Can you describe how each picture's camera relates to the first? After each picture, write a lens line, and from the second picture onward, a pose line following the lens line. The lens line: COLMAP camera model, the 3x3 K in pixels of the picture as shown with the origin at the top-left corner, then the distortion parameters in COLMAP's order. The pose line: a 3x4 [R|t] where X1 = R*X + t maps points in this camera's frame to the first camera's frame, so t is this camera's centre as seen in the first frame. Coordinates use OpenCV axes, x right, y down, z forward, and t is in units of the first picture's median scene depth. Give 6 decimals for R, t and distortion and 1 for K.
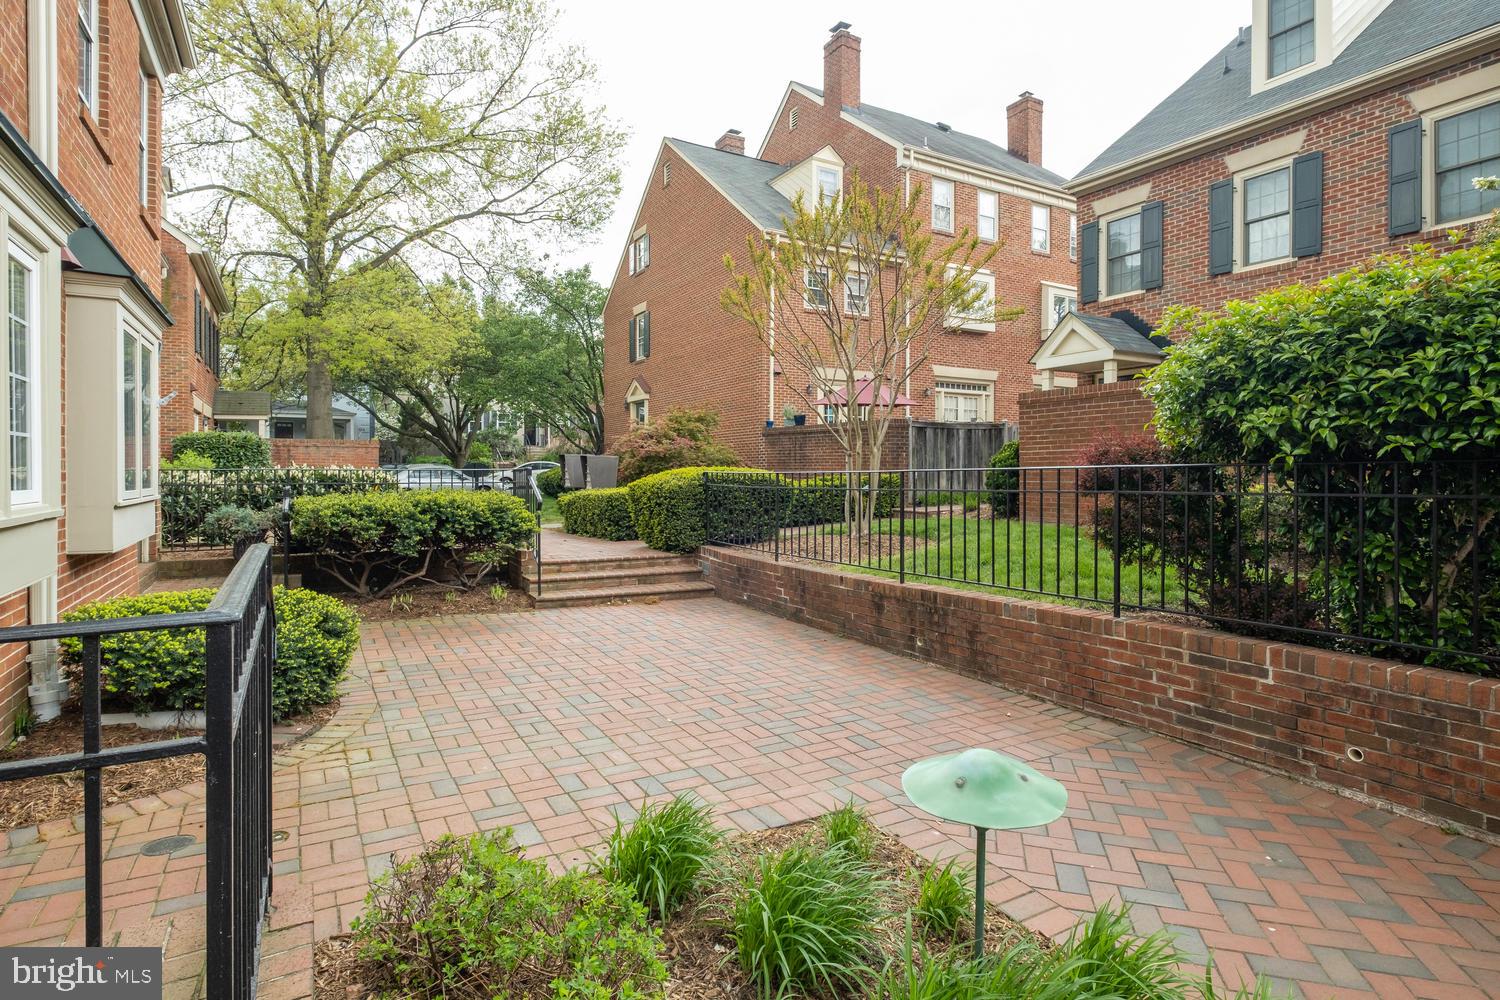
lens RADIAL K [[807.3, 0, 762.0], [0, 807.3, 487.9], [0, 0, 1]] dist [-0.000279, 0.000251]
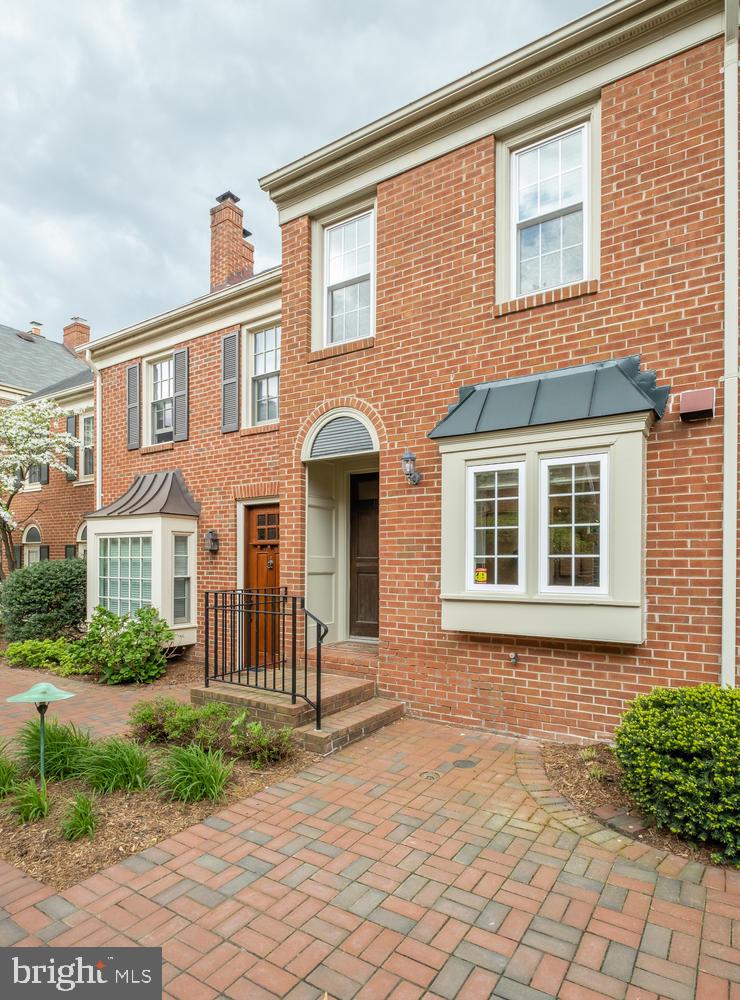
lens RADIAL K [[553.4, 0, 379.6], [0, 553.4, 566.4], [0, 0, 1]] dist [0.001223, -0.003715]
pose [[-0.897637, 0.000910, -0.440735, 0.038286], [-0.011153, 0.999631, 0.024777, -0.056325], [0.440595, 0.027156, -0.897295, 1.552062]]
